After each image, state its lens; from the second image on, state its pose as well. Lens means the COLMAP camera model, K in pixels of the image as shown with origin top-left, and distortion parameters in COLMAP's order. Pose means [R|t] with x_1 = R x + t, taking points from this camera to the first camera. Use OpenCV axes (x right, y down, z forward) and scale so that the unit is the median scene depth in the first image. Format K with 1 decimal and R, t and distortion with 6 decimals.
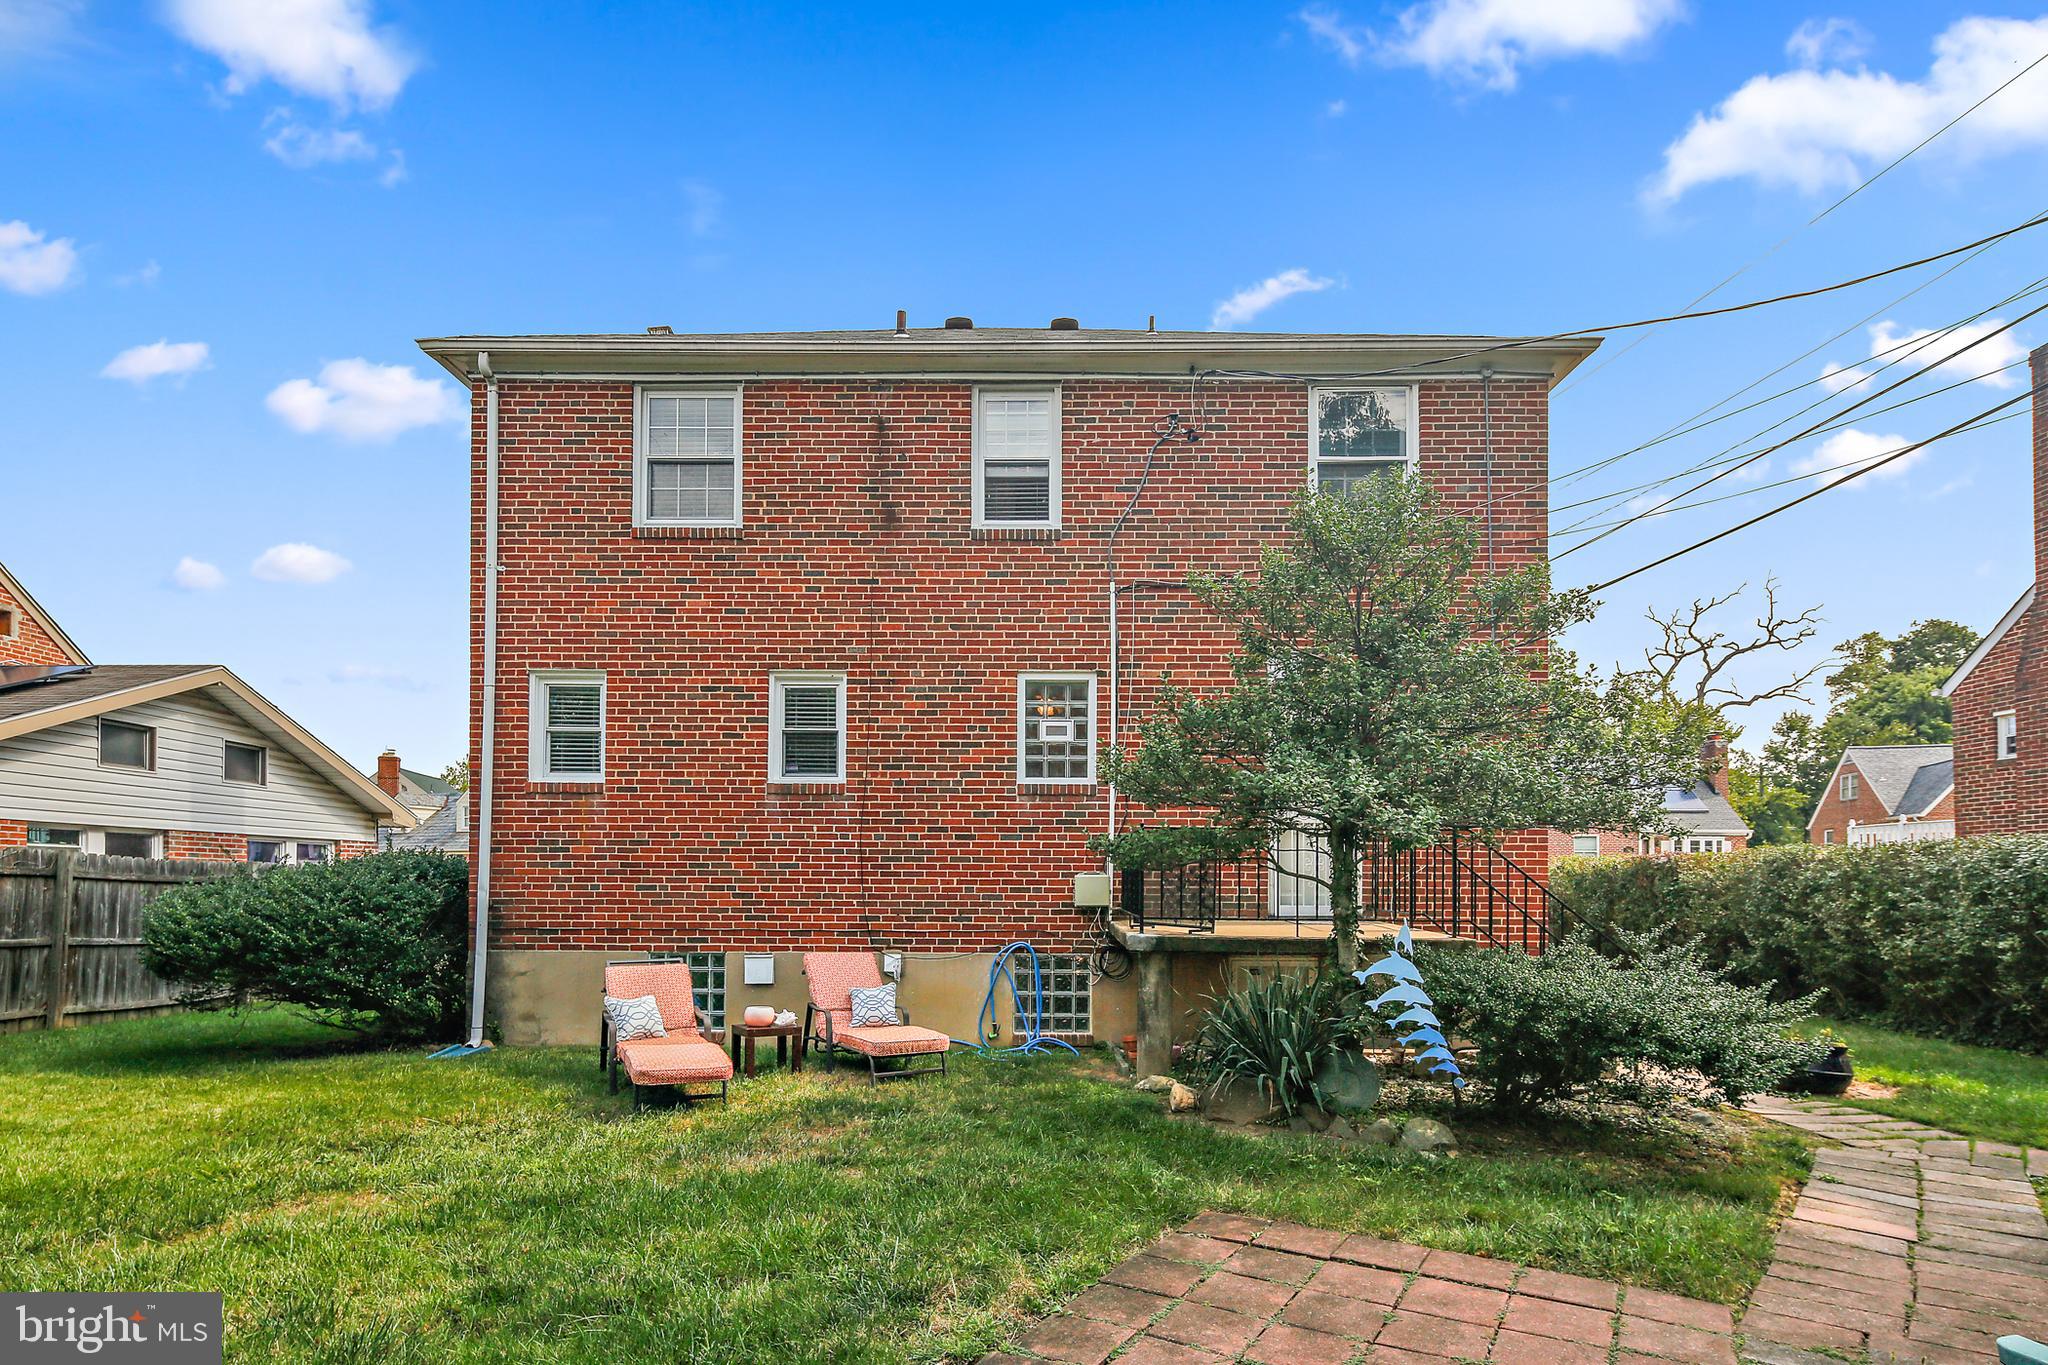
lens RADIAL K [[1003.9, 0, 1017.2], [0, 1003.9, 867.1], [0, 0, 1]] dist [0.000742, -0.000439]
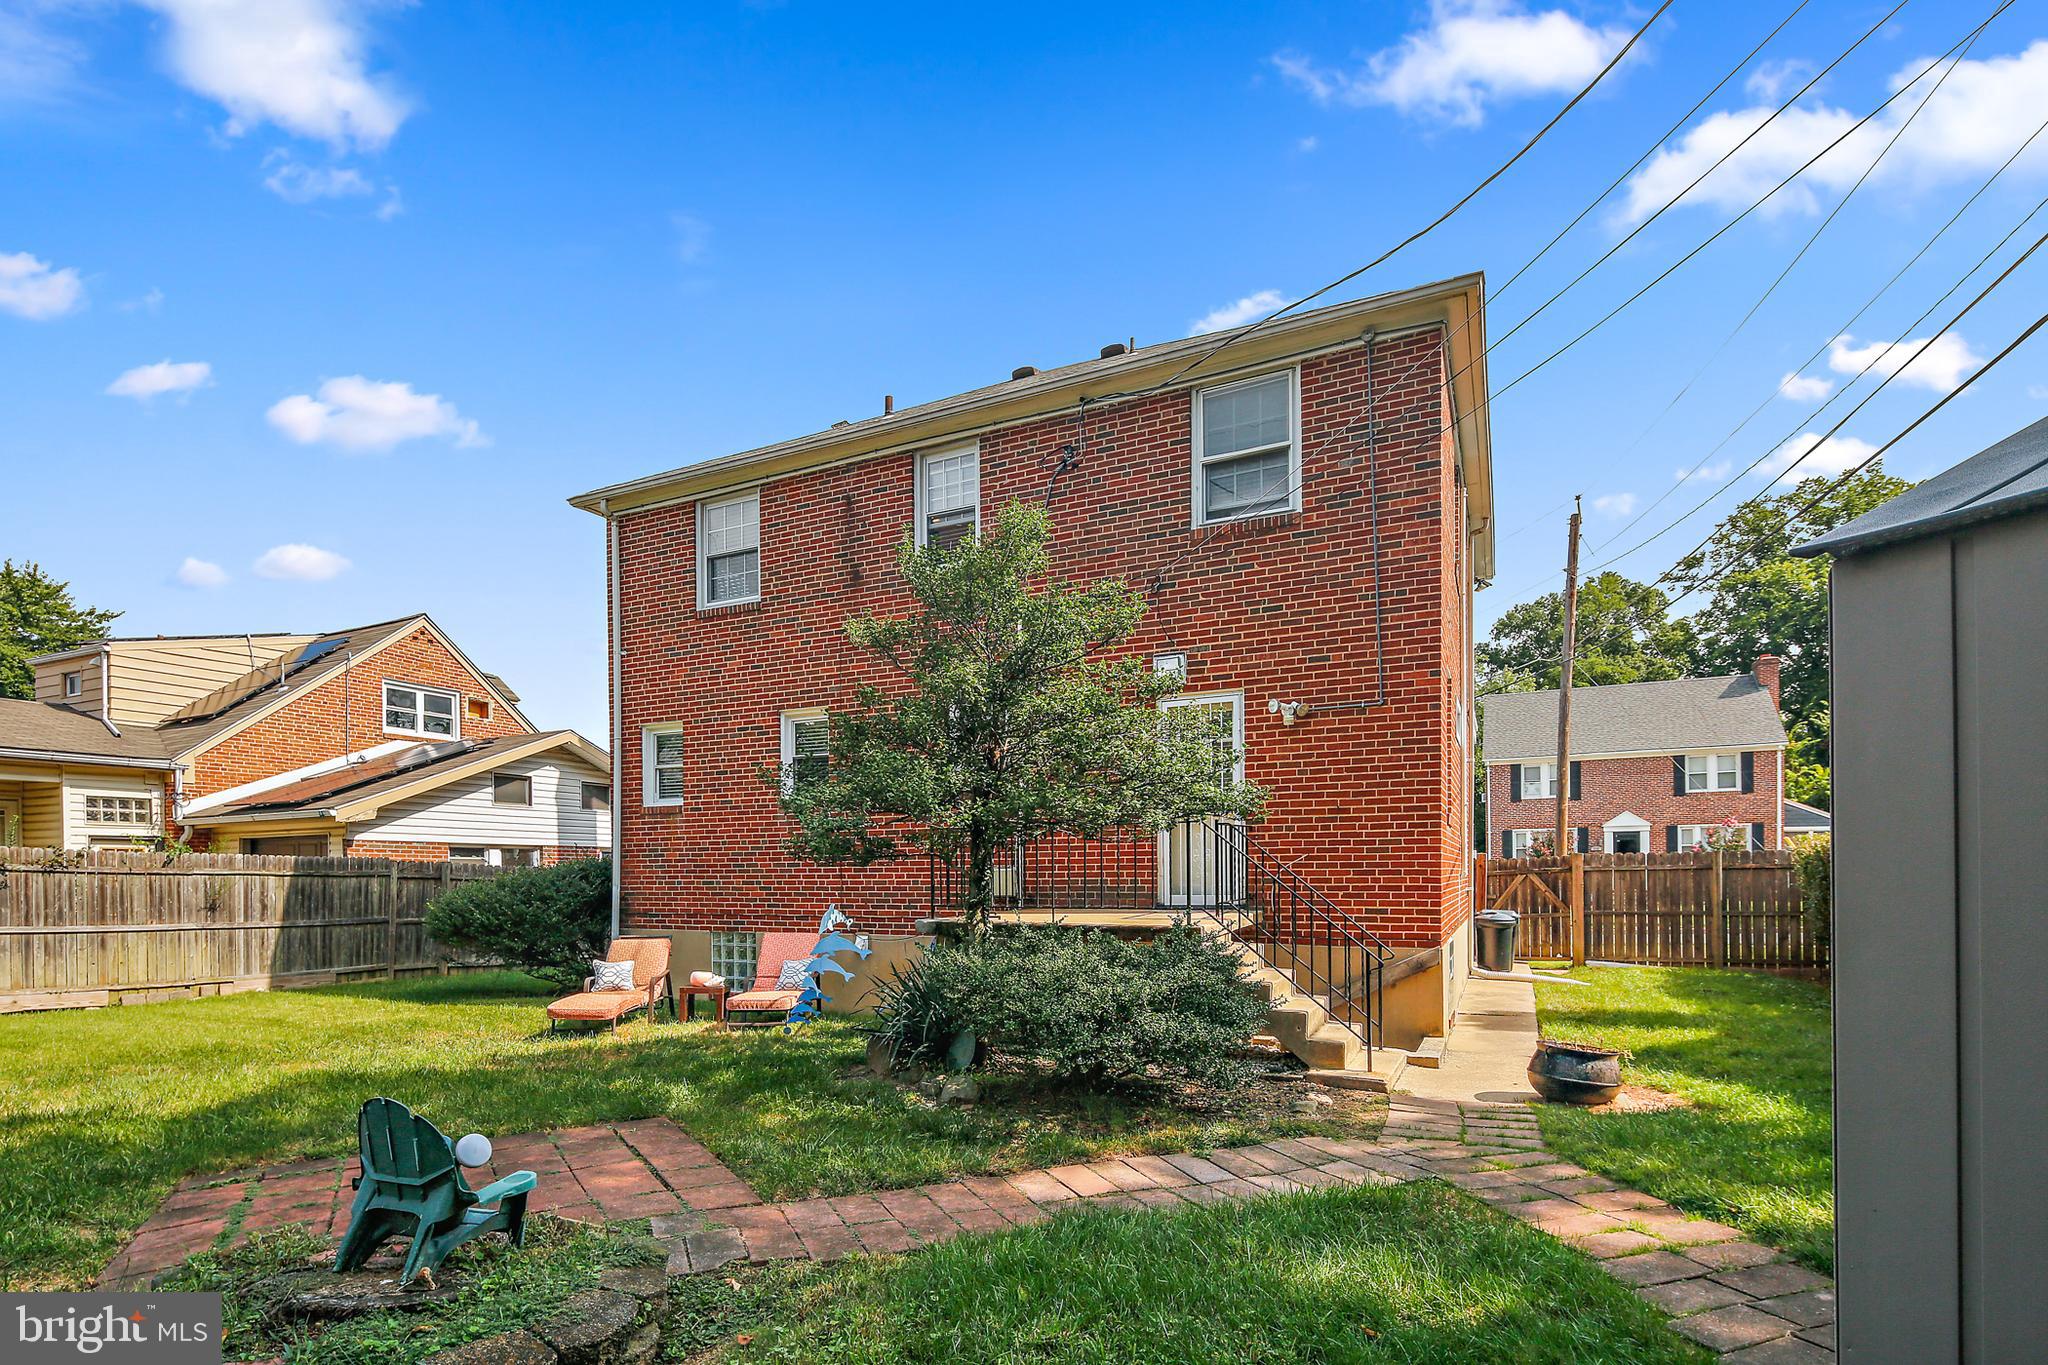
lens RADIAL K [[989.7, 0, 1025.7], [0, 989.7, 880.4], [0, 0, 1]] dist [-0.000635, -0.000523]
pose [[0.903078, -0.008861, -0.429386, 0.569429], [0.017968, 0.999691, 0.017161, 0.002158], [0.429101, -0.023213, 0.902958, -0.000657]]
